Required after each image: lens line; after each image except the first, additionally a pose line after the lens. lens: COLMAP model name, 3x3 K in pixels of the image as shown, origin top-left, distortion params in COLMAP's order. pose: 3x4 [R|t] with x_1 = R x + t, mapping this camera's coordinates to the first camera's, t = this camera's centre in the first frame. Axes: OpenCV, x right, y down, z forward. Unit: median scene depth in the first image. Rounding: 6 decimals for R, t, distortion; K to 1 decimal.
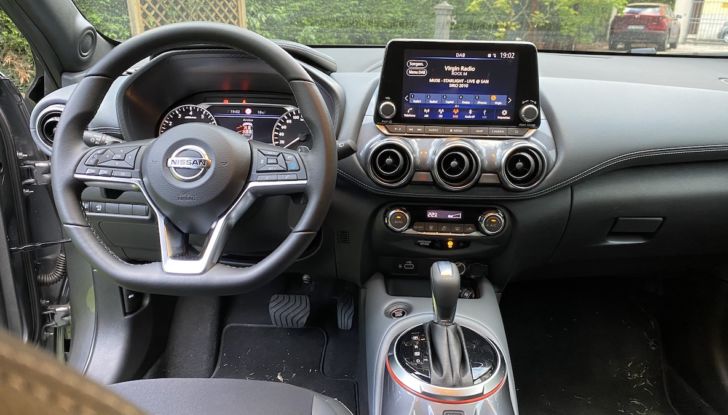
lens RADIAL K [[554.2, 0, 366.9], [0, 554.2, 201.7], [0, 0, 1]] dist [0.024435, -0.010401]
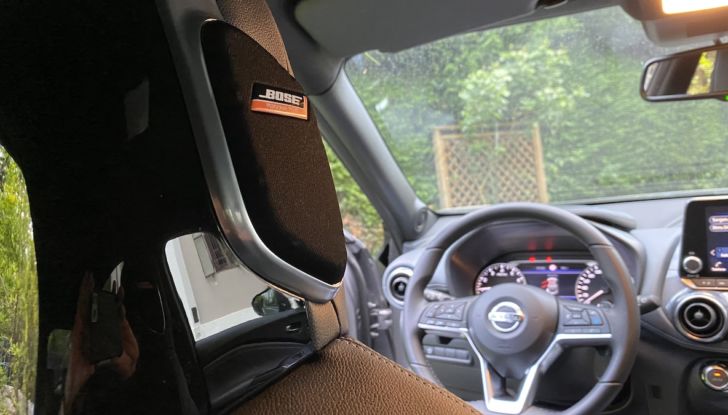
lens RADIAL K [[556.9, 0, 364.0], [0, 556.9, 207.5], [0, 0, 1]] dist [0.000504, -0.005101]
pose [[0.863438, -0.085670, -0.497128, 0.033886], [-0.037045, 0.972045, -0.231854, -0.006921], [0.503094, 0.218608, 0.836127, -0.193989]]
